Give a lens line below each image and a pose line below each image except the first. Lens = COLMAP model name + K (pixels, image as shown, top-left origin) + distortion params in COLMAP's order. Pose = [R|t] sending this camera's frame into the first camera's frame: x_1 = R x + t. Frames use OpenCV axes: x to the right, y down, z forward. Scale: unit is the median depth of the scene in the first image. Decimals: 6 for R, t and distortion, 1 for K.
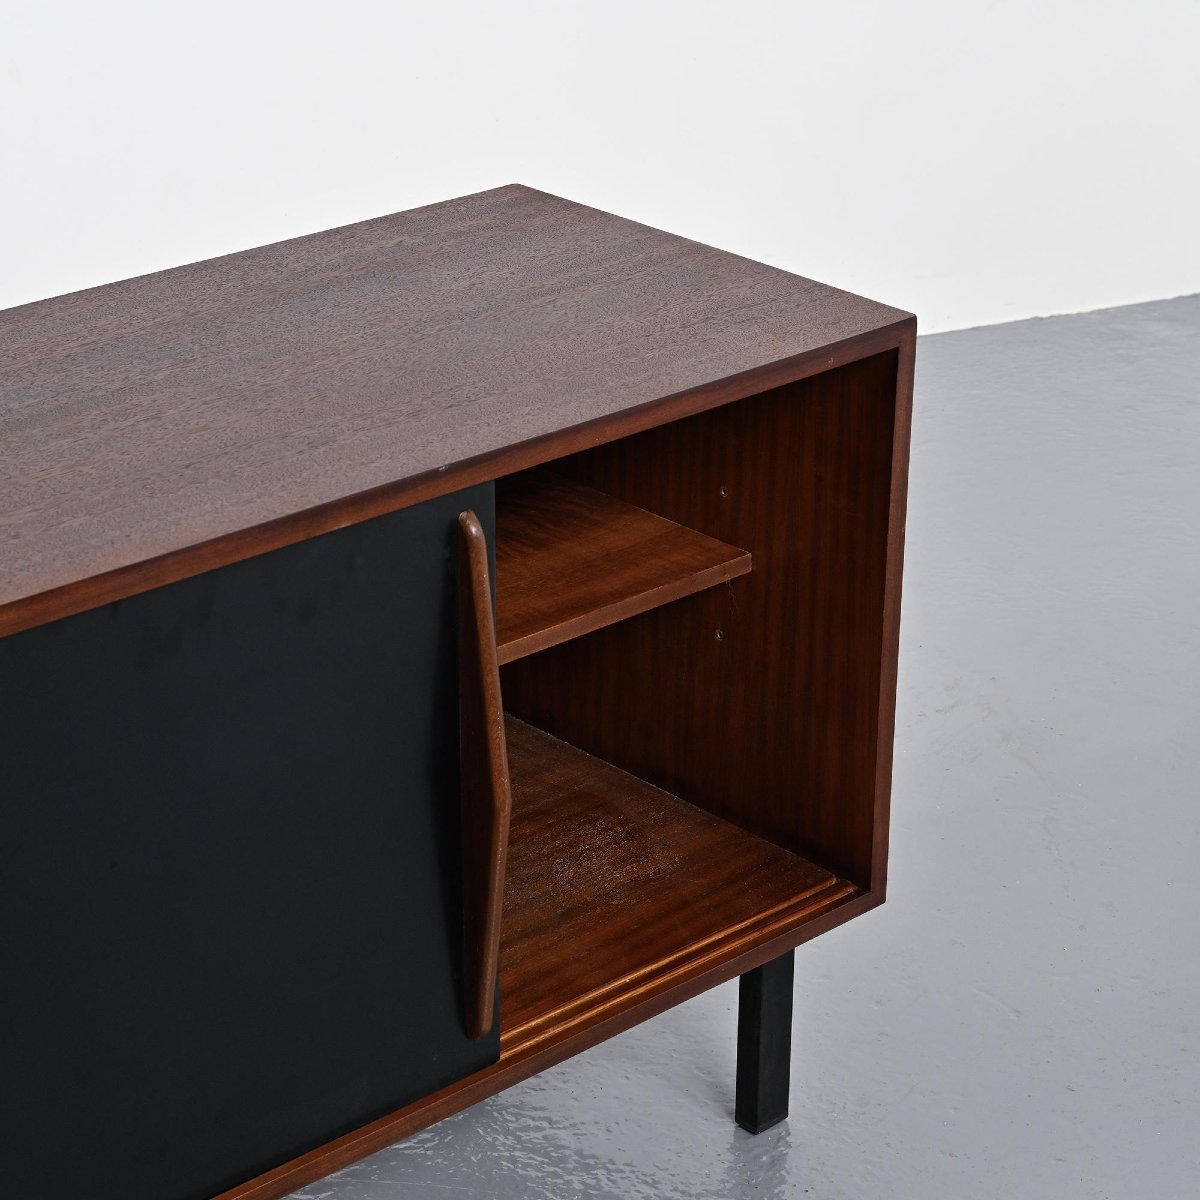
lens RADIAL K [[3230.9, 0, 600.0], [0, 3230.9, 600.0], [0, 0, 1]] dist [0.131612, 0.526245]
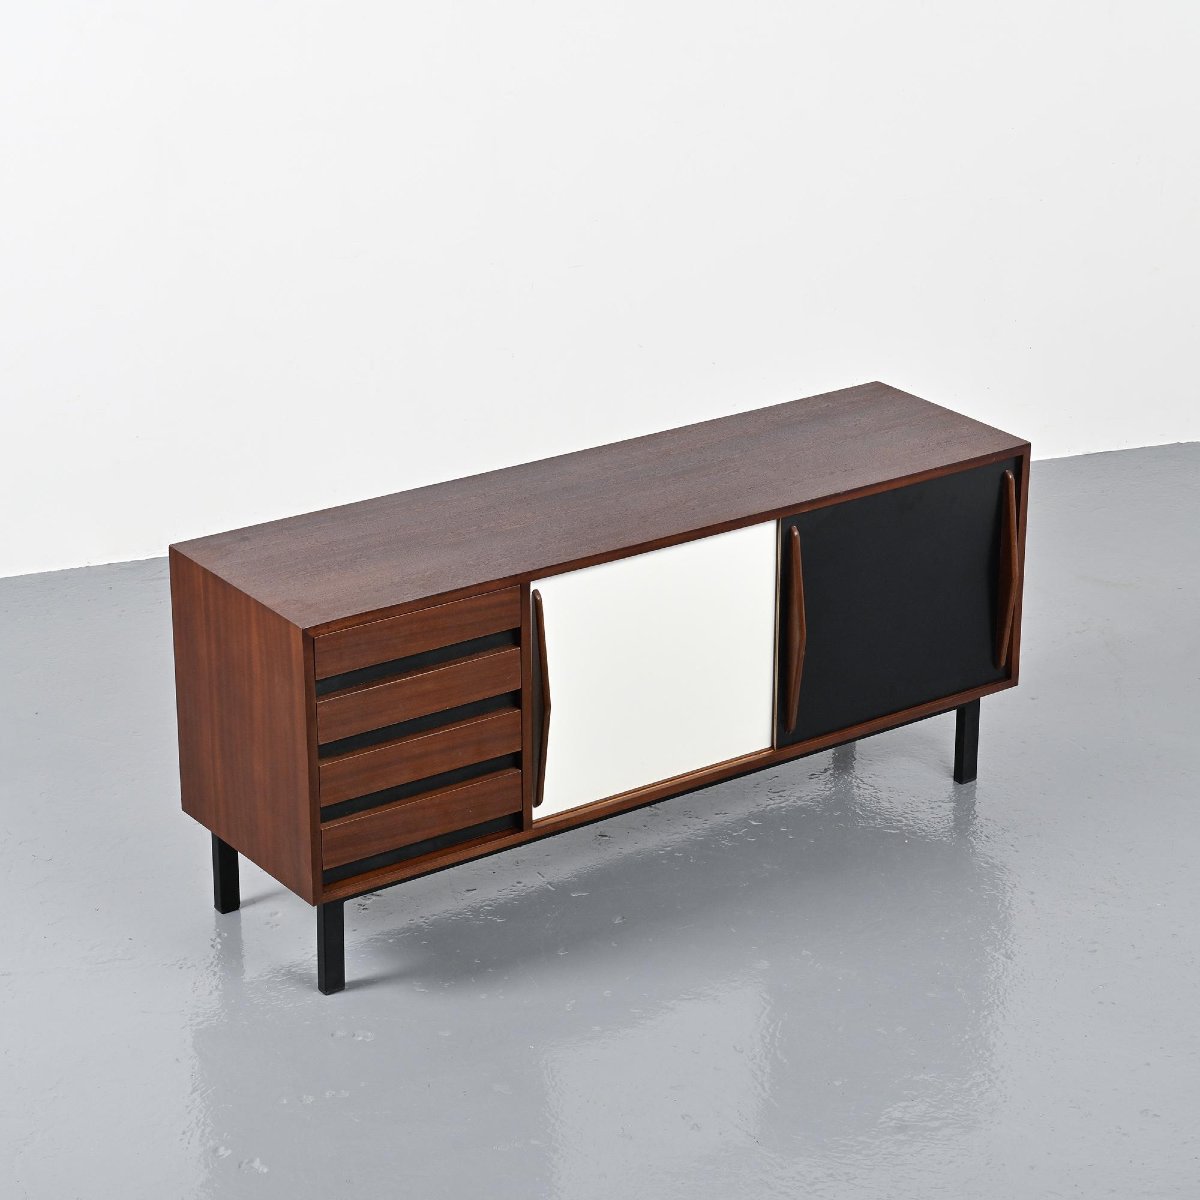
lens RADIAL K [[3149.2, 0, 600.3], [0, 3149.2, 444.5], [0, 0, 1]] dist [-0.090550, 0.183123]
pose [[0.991432, 0.034789, -0.125908, 0.068717], [-0.044450, 0.996211, -0.074753, 0.104798], [0.122830, 0.079709, 0.989222, -1.377042]]
